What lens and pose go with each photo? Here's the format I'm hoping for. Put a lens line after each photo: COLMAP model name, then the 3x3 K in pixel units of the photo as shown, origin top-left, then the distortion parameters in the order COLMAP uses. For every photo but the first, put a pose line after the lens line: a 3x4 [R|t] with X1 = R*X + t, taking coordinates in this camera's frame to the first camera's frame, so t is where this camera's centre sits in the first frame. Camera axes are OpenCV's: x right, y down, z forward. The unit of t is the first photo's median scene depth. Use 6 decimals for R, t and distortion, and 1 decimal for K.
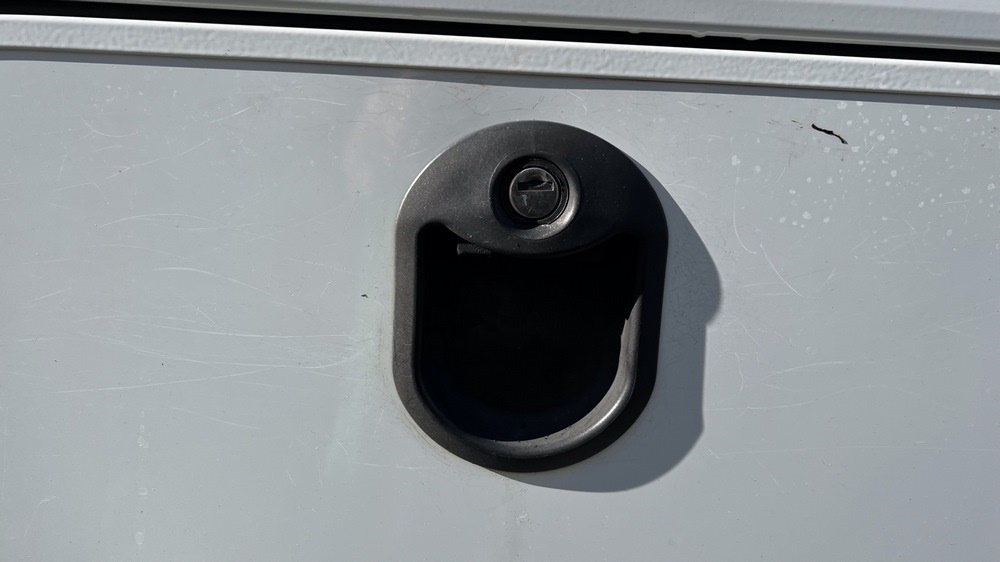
lens RADIAL K [[534.7, 0, 500.0], [0, 534.7, 281.0], [0, 0, 1]] dist [0.000861, -0.000083]
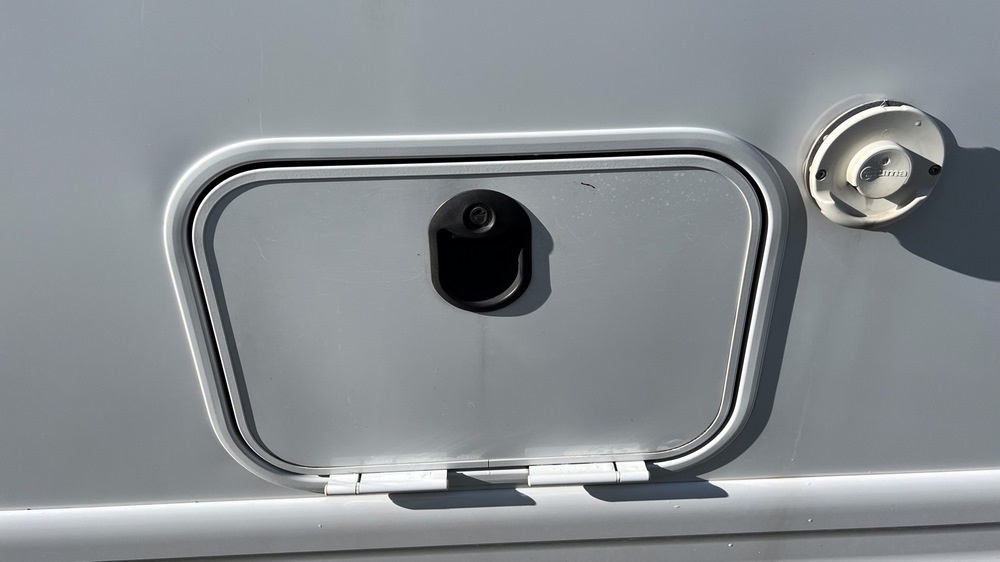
lens RADIAL K [[707.3, 0, 500.0], [0, 707.3, 281.0], [0, 0, 1]] dist [0.006452, -0.001309]
pose [[0.997008, -0.077128, 0.005095, 0.124029], [0.071283, 0.942938, 0.325250, -0.997890], [-0.029890, -0.323913, 0.945615, -2.456146]]
